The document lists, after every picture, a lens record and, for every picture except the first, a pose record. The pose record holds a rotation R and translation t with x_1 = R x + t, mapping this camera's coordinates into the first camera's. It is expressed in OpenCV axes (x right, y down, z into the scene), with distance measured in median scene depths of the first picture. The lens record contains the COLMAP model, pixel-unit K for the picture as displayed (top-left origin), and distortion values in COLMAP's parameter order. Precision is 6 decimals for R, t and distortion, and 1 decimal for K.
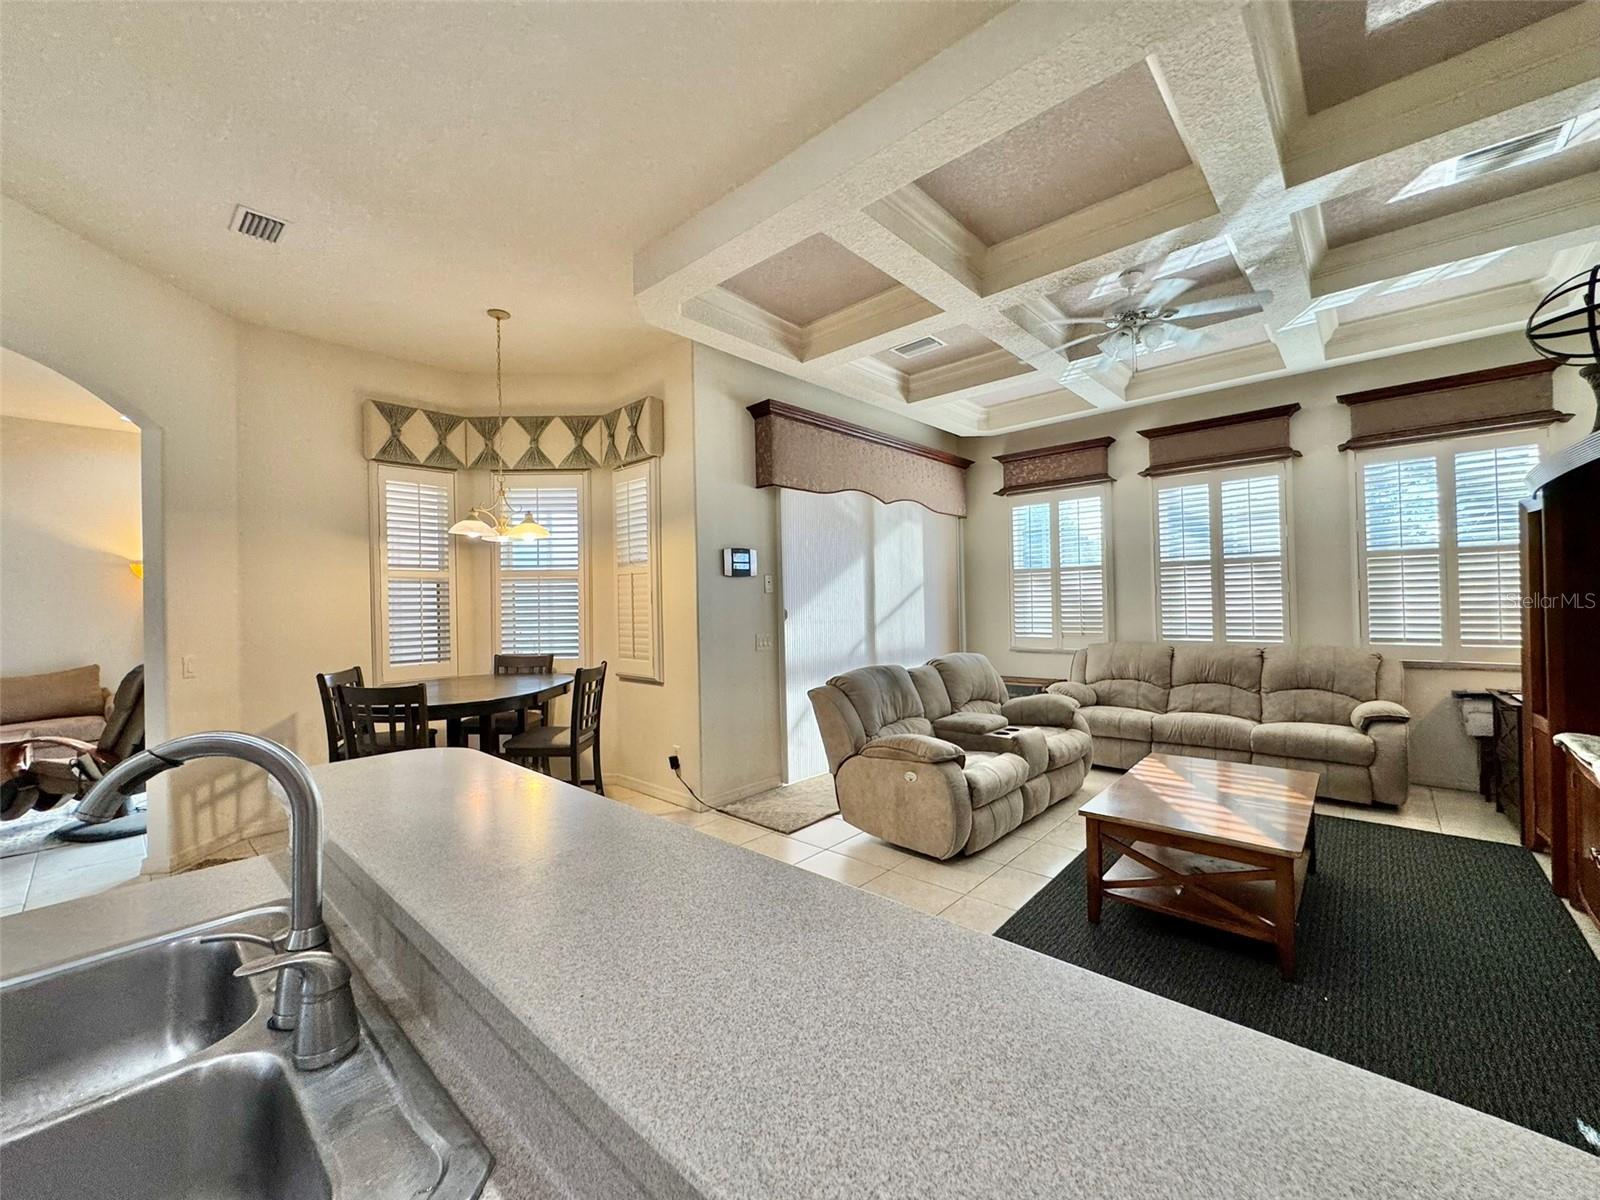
lens RADIAL K [[638.5, 0, 800.1], [0, 638.5, 601.8], [0, 0, 1]] dist [-0.004563, 0.000531]
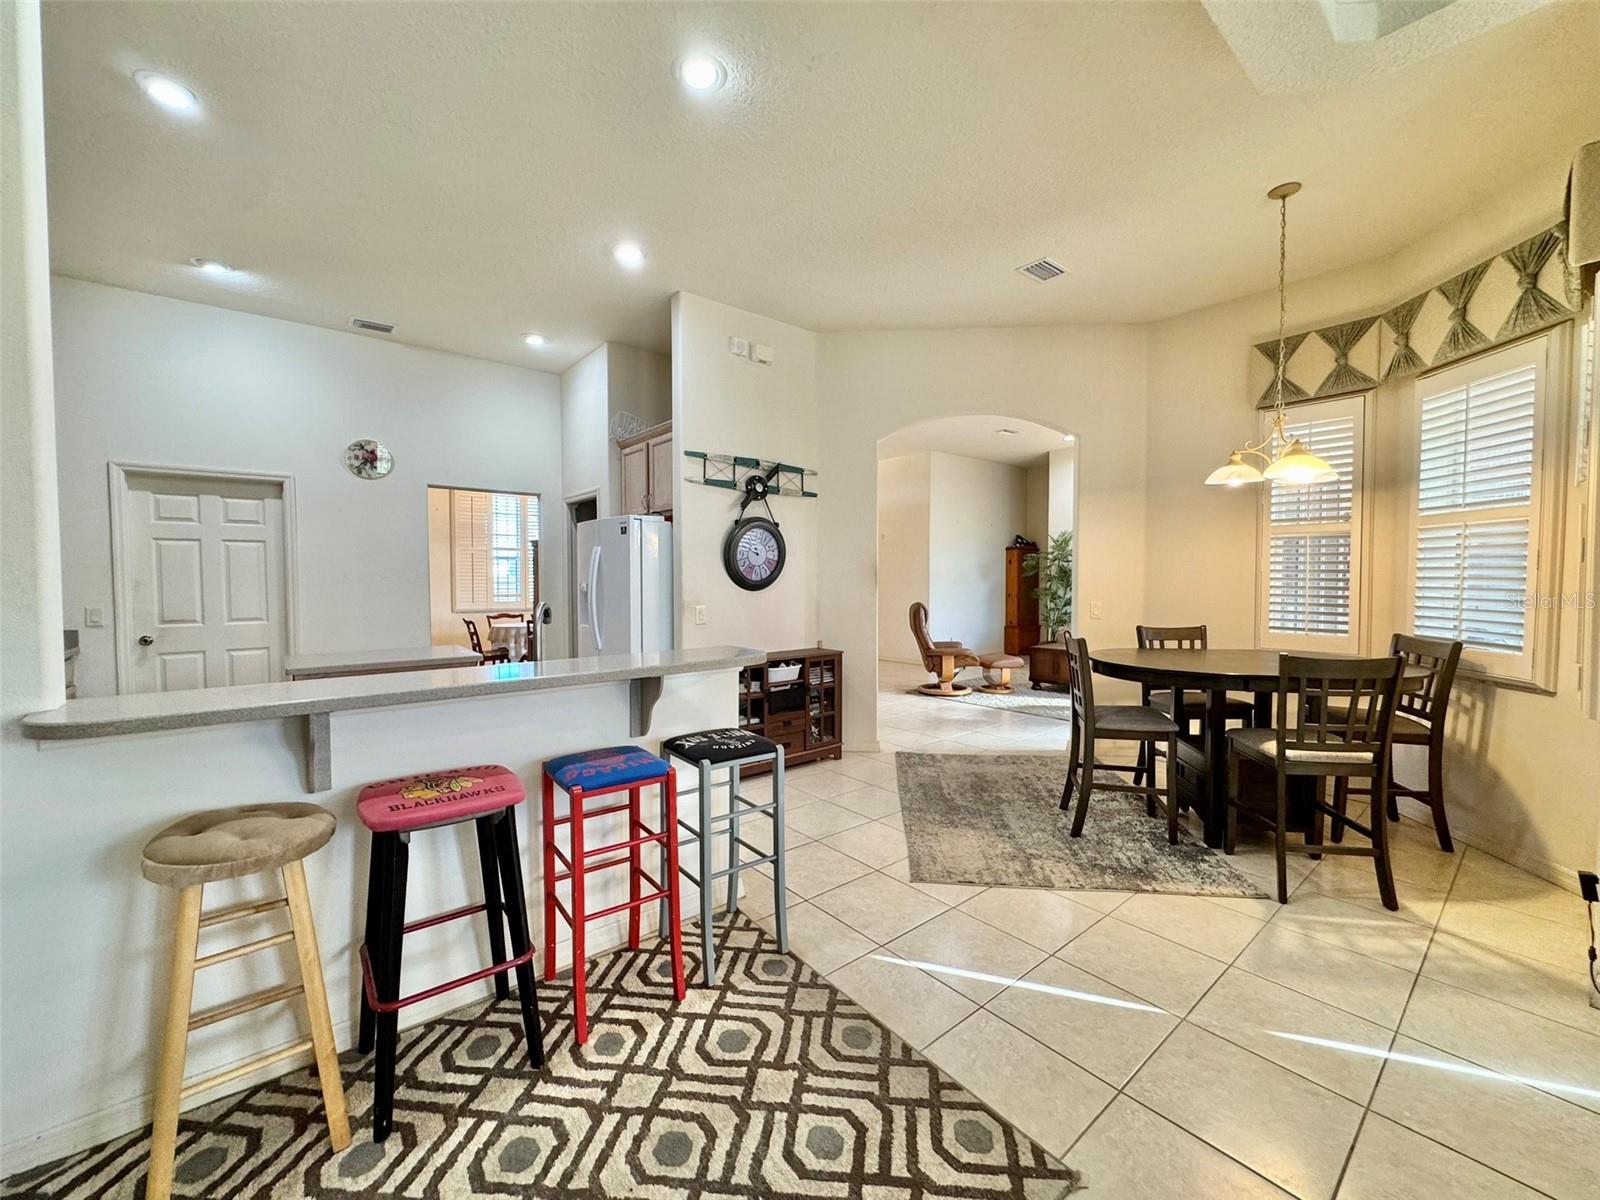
lens RADIAL K [[638.5, 0, 801.8], [0, 638.5, 597.9], [0, 0, 1]] dist [-0.004563, 0.000531]
pose [[-0.136581, 0.054638, -0.989121, 0.330019], [0.002527, 0.998494, 0.054806, 0.001018], [0.990626, 0.004986, -0.136513, 0.426247]]
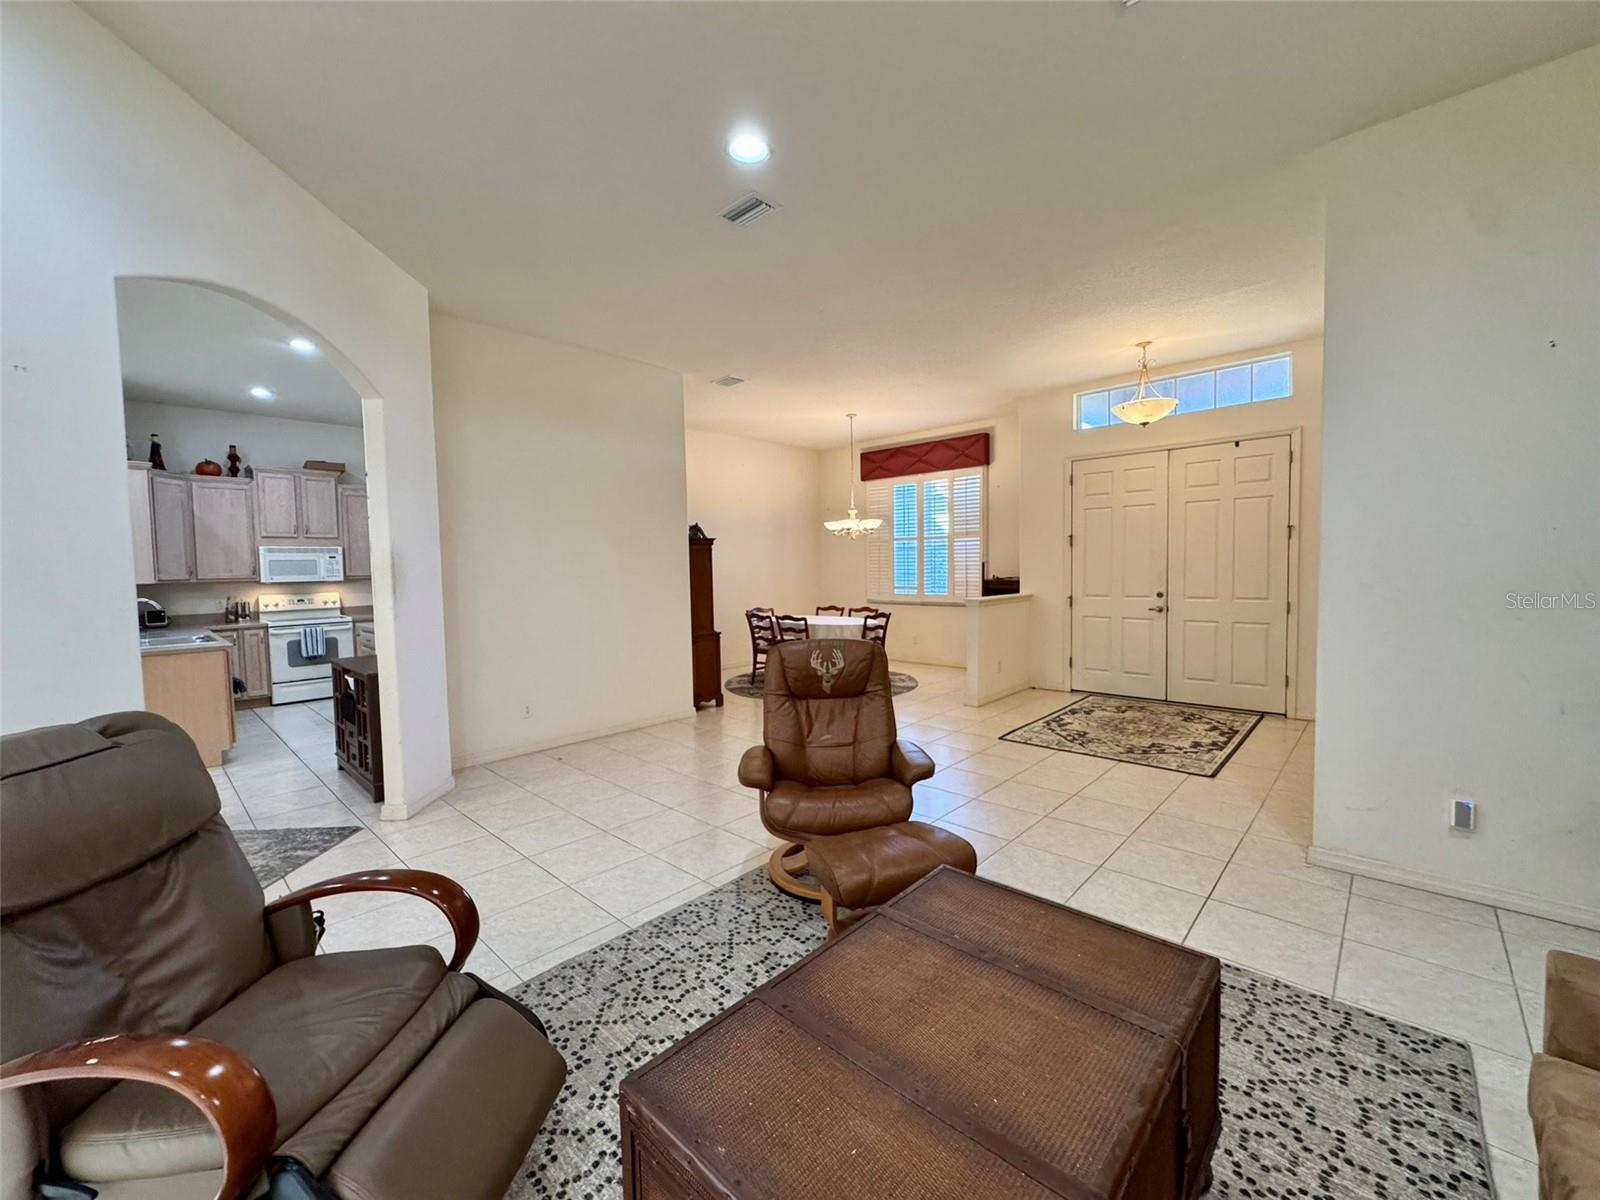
lens RADIAL K [[638.5, 0, 796.9], [0, 638.5, 597.8], [0, 0, 1]] dist [-0.004563, 0.000531]
pose [[-0.999070, 0.039093, 0.018184, -1.198303], [0.039973, 0.997907, 0.050840, 0.020752], [-0.016159, 0.051519, -0.998541, 1.140737]]
